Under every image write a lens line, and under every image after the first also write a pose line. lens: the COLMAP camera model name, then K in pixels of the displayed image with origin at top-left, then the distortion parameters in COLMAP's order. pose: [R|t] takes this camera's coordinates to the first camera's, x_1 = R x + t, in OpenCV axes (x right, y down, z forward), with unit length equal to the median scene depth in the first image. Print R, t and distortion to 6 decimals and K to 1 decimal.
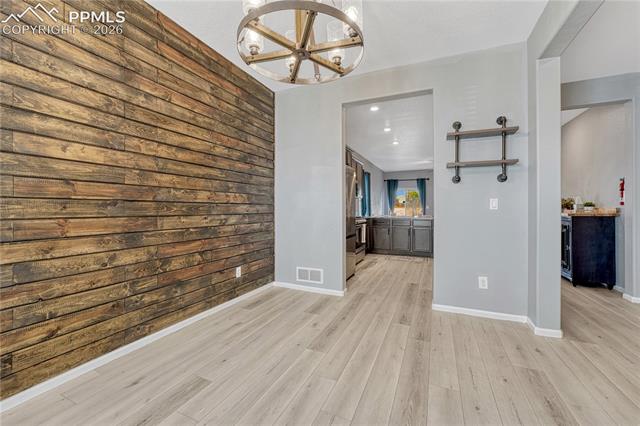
lens RADIAL K [[262.8, 0, 319.2], [0, 262.8, 207.4], [0, 0, 1]] dist [-0.013185, 0.000059]
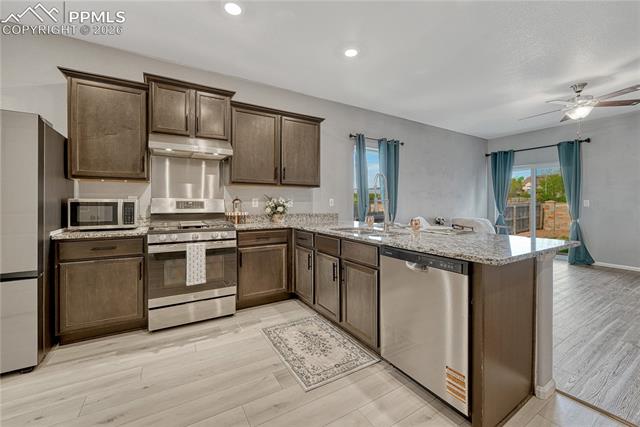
lens RADIAL K [[257.5, 0, 320.2], [0, 257.5, 205.4], [0, 0, 1]] dist [-0.011436, 0.000081]
pose [[0.817348, 0.001569, -0.576142, 1.220770], [0.004697, 0.999945, 0.009387, -0.007942], [0.576125, -0.010379, 0.817295, 1.581393]]
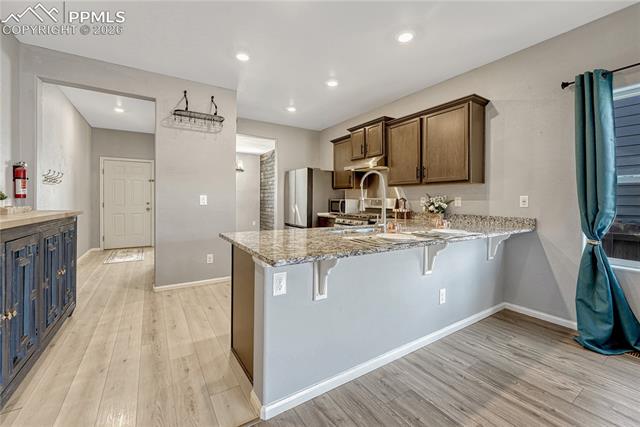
lens RADIAL K [[266.4, 0, 319.2], [0, 266.4, 202.5], [0, 0, 1]] dist [-0.002389, -0.000225]
pose [[-0.552805, -0.001912, -0.833308, 1.716778], [-0.005227, 0.999986, 0.001173, -0.003475], [0.833294, 0.005004, -0.552807, 2.773230]]
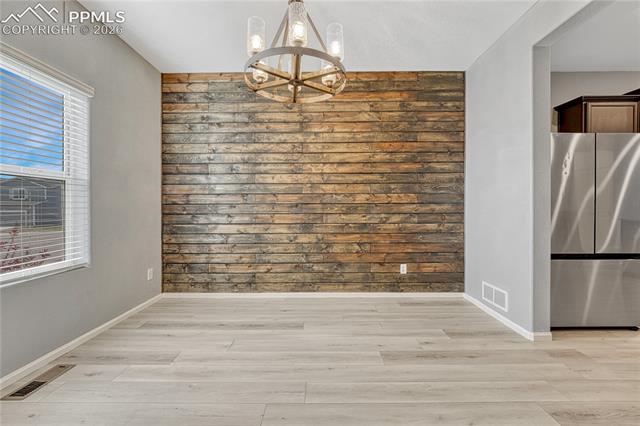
lens RADIAL K [[262.8, 0, 319.2], [0, 262.8, 207.4], [0, 0, 1]] dist [-0.013185, 0.000059]
pose [[0.403440, -0.004838, -0.914993, 0.600466], [0.009116, 0.999958, -0.001267, 0.000196], [0.914961, -0.007830, 0.403467, 0.321260]]
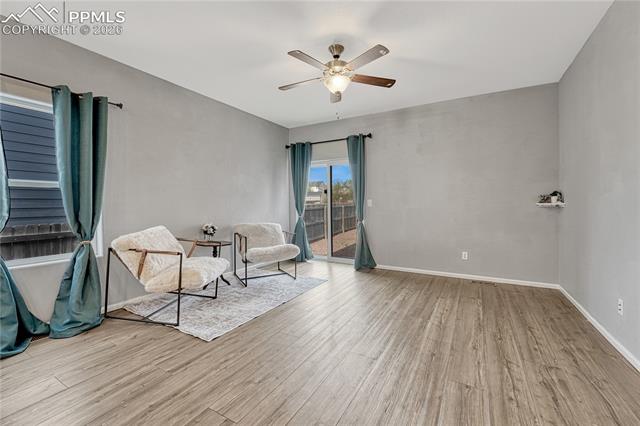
lens RADIAL K [[269.1, 0, 320.0], [0, 269.1, 213.0], [0, 0, 1]] dist [-0.002974, 0.000044]
pose [[0.994380, -0.006540, -0.105668, 1.596954], [0.010656, 0.999204, 0.038432, -0.005958], [0.105332, -0.039342, 0.993659, 2.346735]]
